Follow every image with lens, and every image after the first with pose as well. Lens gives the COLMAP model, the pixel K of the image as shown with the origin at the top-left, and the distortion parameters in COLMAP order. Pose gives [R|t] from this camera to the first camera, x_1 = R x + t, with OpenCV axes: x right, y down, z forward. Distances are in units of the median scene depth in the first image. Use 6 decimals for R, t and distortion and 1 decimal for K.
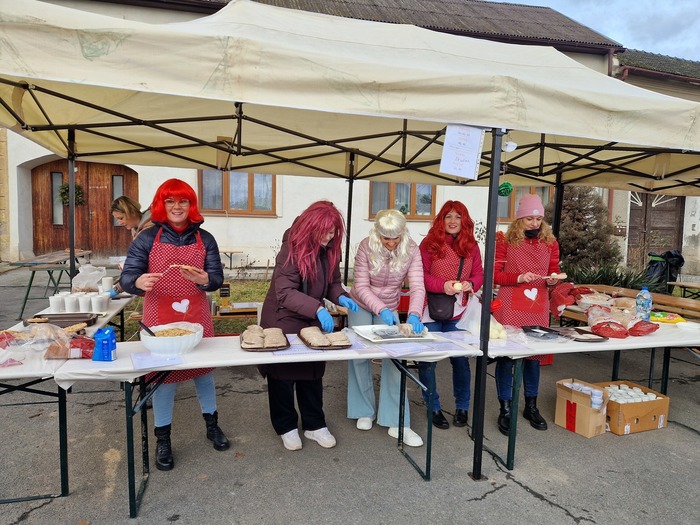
lens RADIAL K [[444.9, 0, 345.1], [0, 444.9, 270.7], [0, 0, 1]] dist [0.064605, -0.055753]
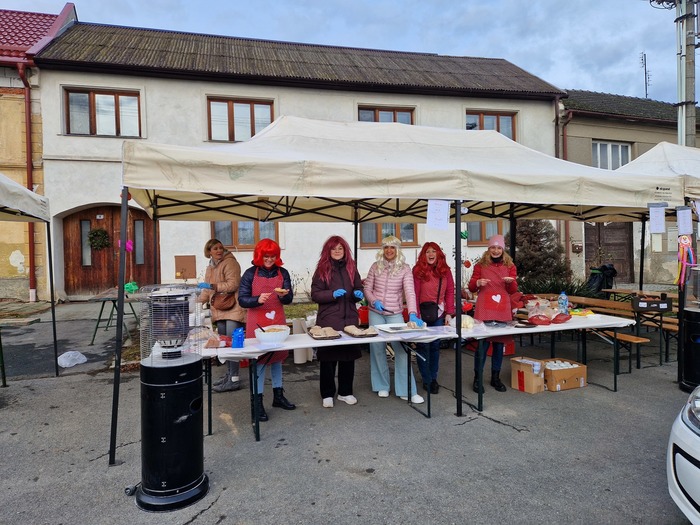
lens RADIAL K [[444.9, 0, 345.1], [0, 444.9, 270.7], [0, 0, 1]] dist [0.064605, -0.055753]
pose [[0.998098, -0.046910, 0.039996, -0.122865], [0.049080, 0.997273, -0.055114, 0.014001], [-0.037302, 0.056972, 0.997679, -0.486899]]
